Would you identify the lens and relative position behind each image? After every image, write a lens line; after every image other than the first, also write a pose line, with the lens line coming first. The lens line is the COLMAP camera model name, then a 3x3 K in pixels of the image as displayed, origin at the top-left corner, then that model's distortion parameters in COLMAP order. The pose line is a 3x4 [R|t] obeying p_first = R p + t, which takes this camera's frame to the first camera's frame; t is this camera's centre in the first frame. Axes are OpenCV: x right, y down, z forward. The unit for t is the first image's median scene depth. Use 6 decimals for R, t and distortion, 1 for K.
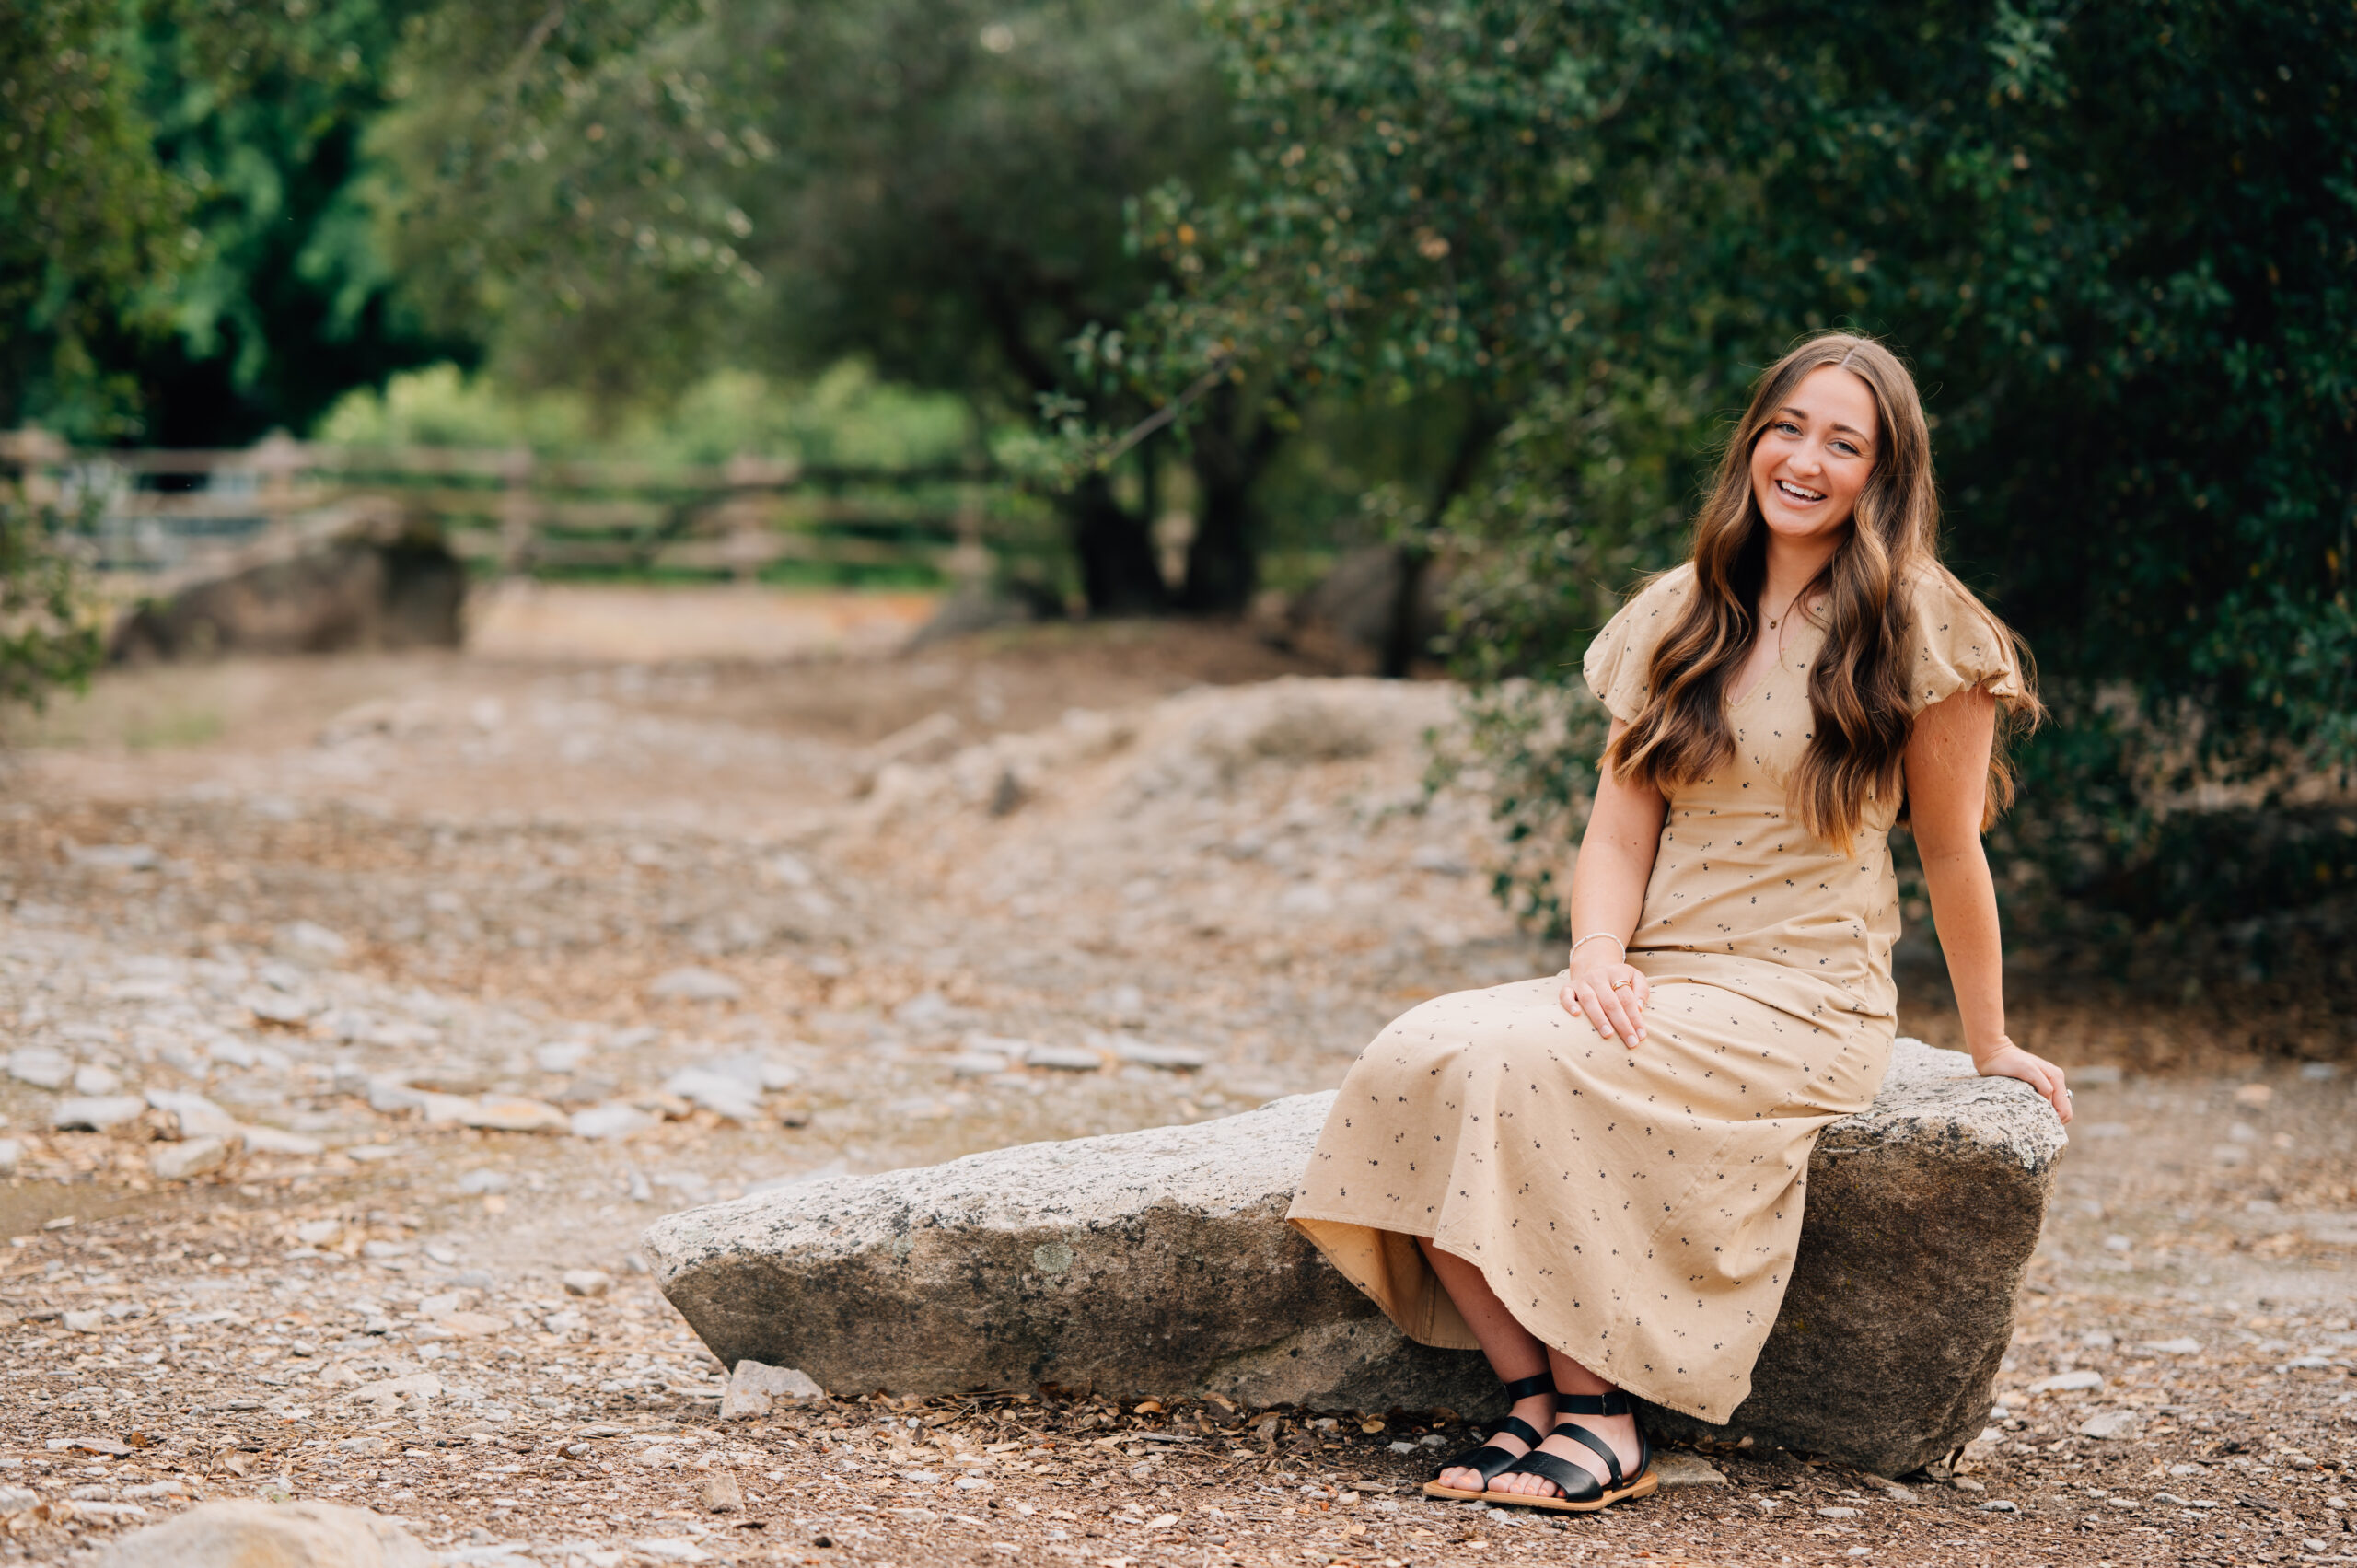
lens RADIAL K [[5705.1, 0, 1178.5], [0, 5705.1, 784.0], [0, 0, 1]] dist [-0.003296, -0.018306]
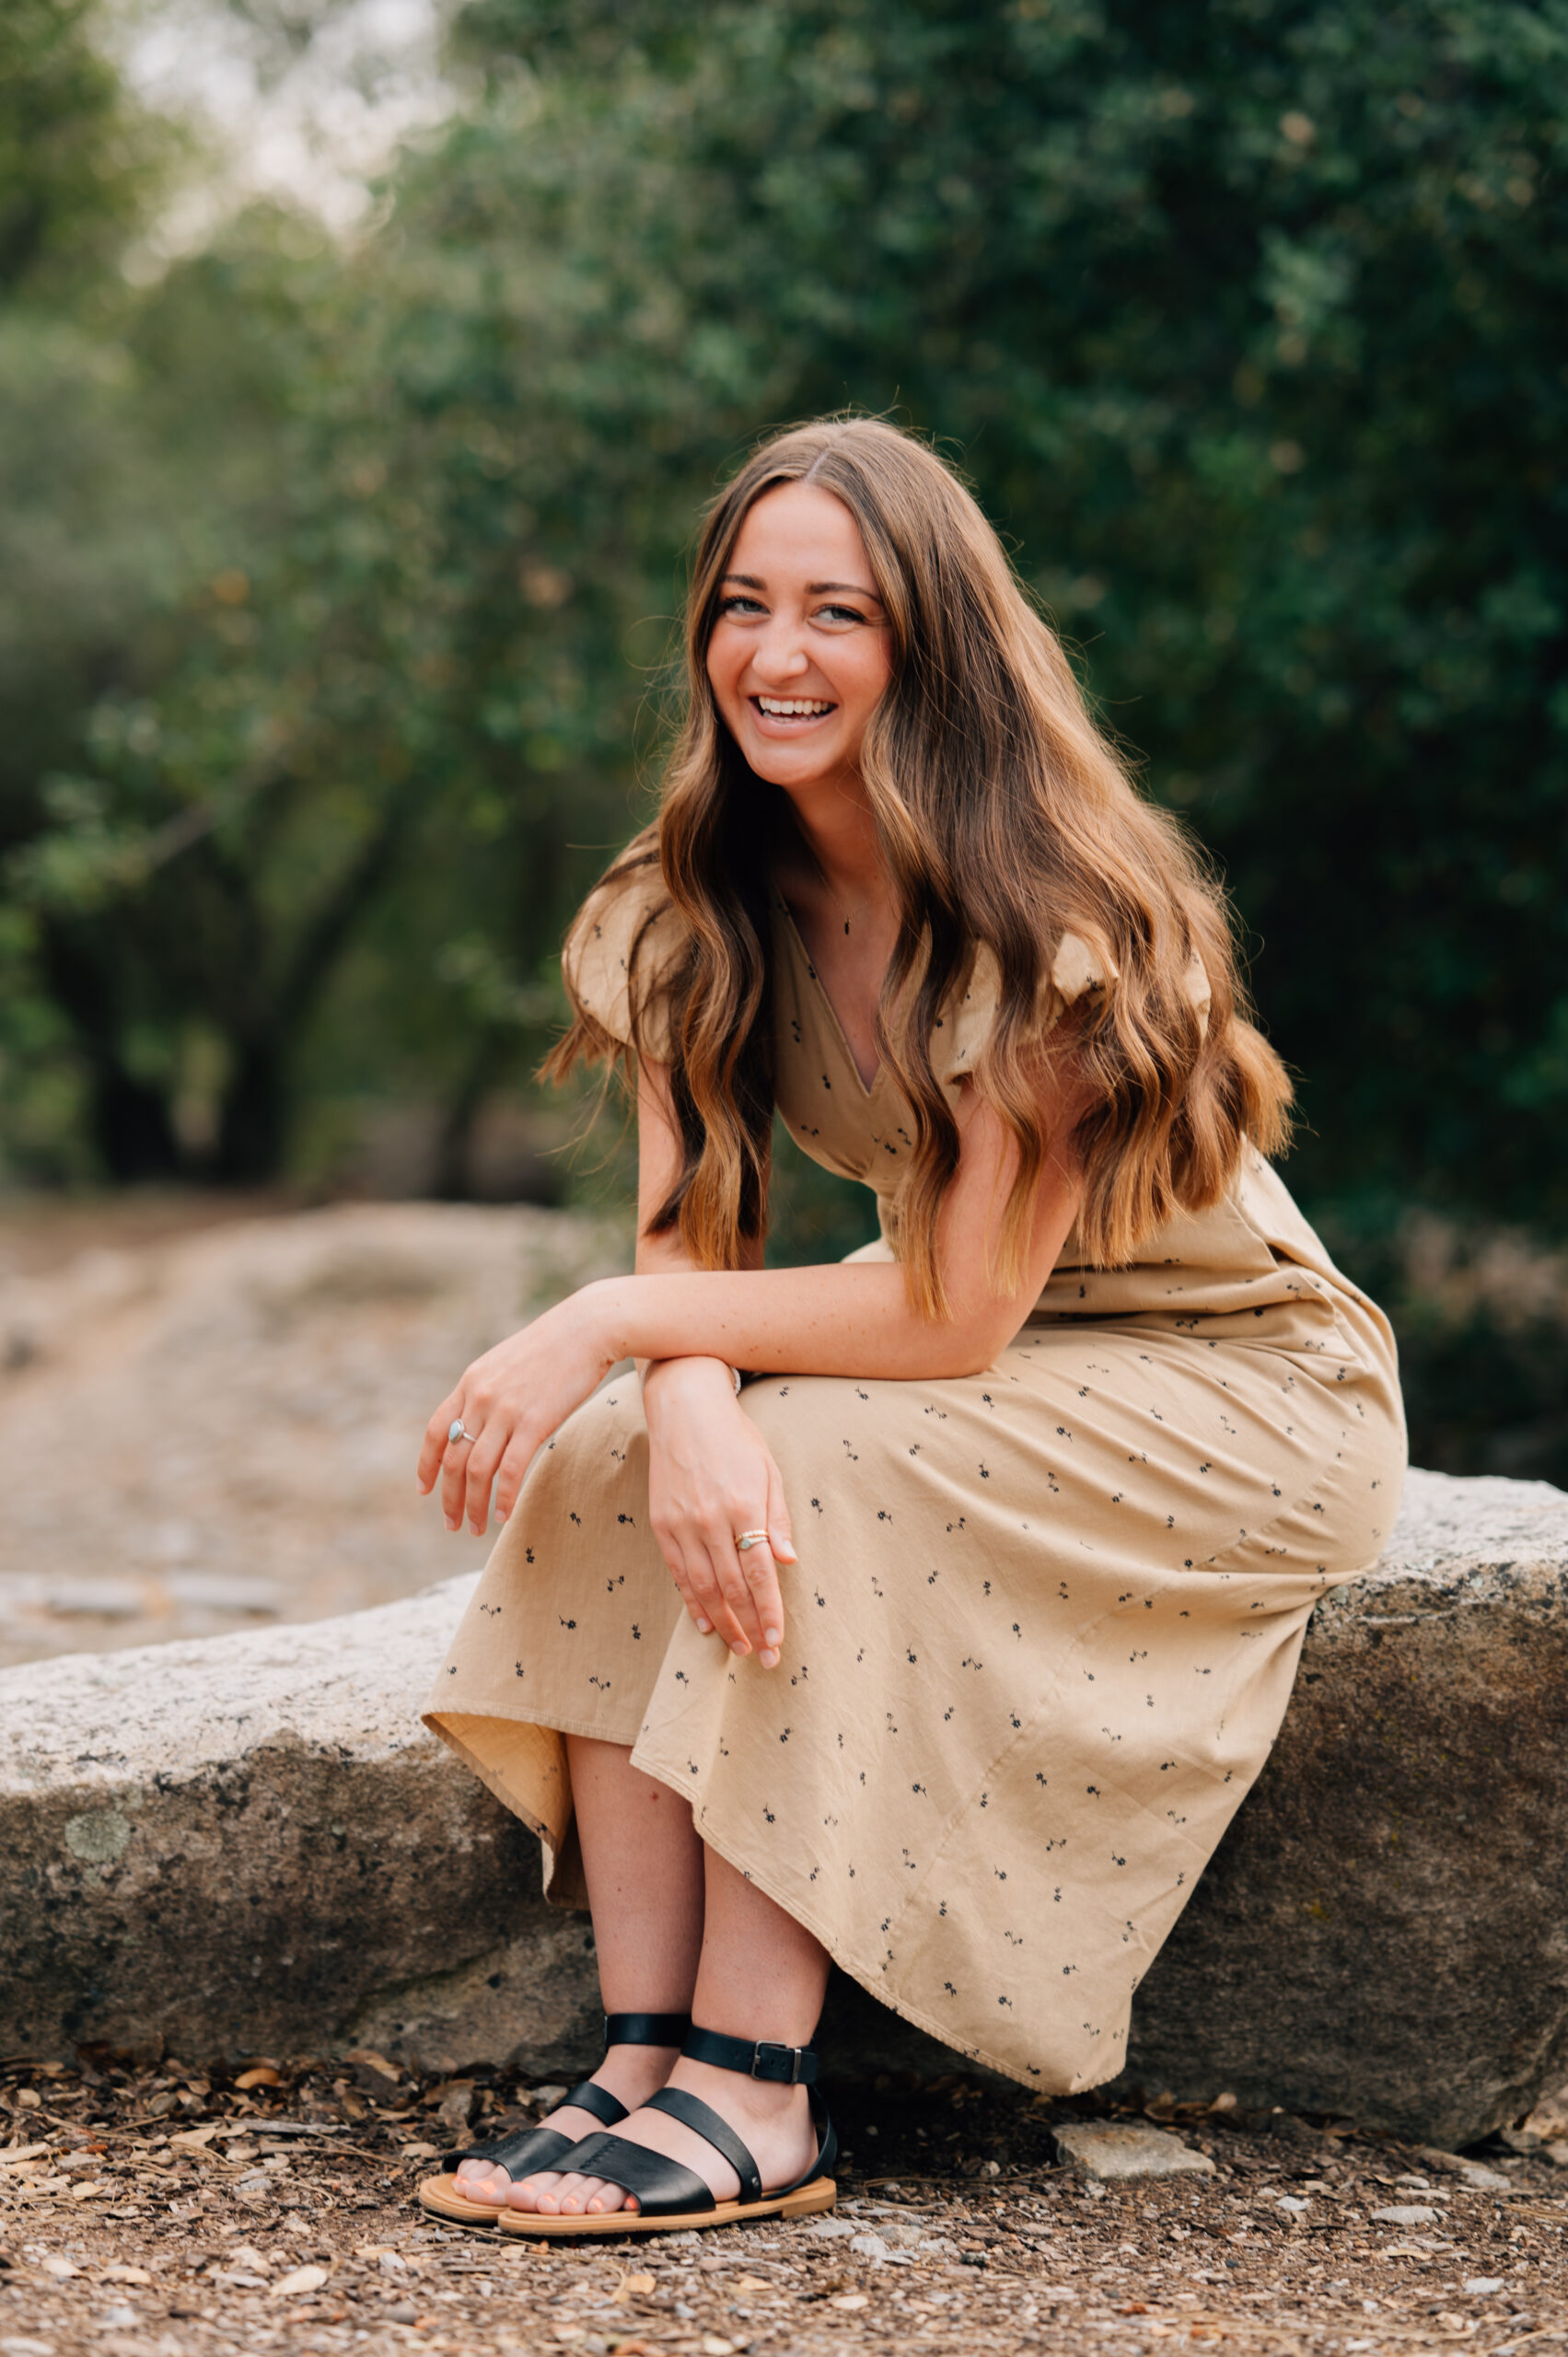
lens RADIAL K [[5705.1, 0, 784.0], [0, 5705.1, 1178.5], [0, 0, 1]] dist [-0.003296, -0.018306]
pose [[0.994494, -0.017457, 0.103332, -0.010719], [0.021723, 0.998951, -0.040300, 0.038781], [-0.102521, 0.042323, 0.993830, 0.381954]]
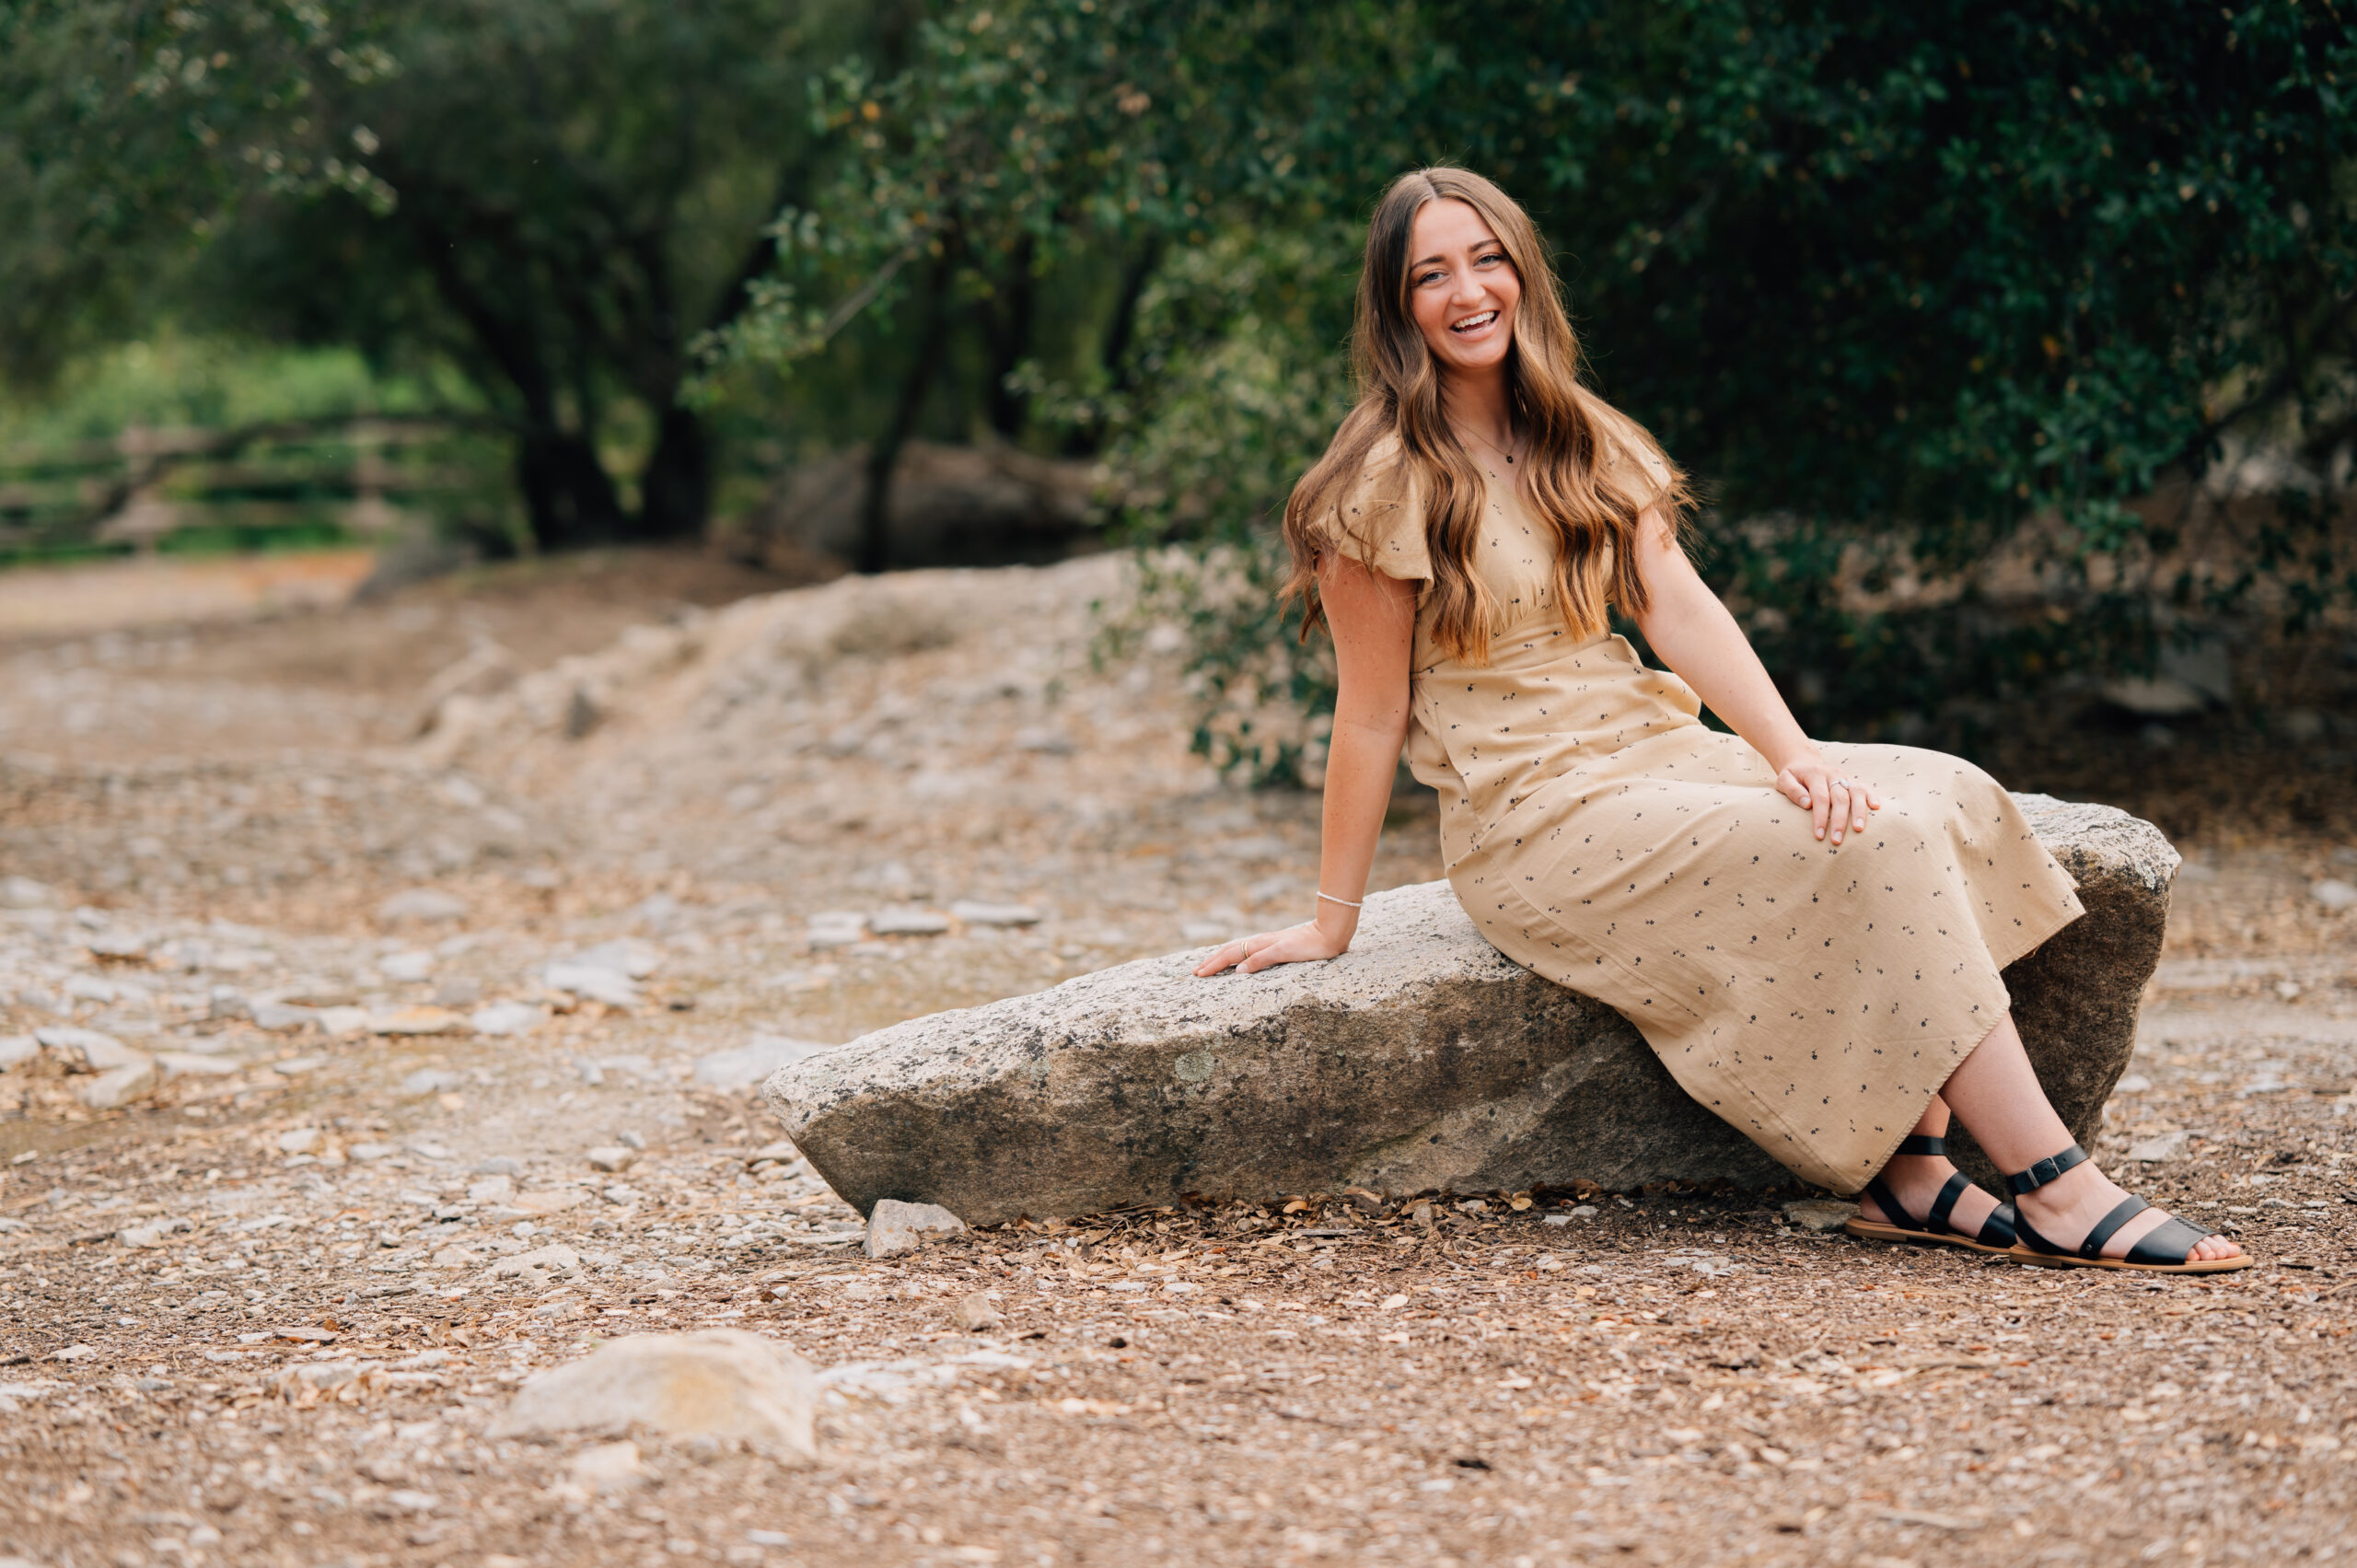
lens RADIAL K [[5705.1, 0, 1178.5], [0, 5705.1, 784.0], [0, 0, 1]] dist [-0.003296, -0.018306]
pose [[0.989540, -0.085153, 0.116444, -0.136788], [0.083685, 0.996339, 0.017451, 0.015604], [-0.117503, -0.007523, 0.993044, 0.002532]]
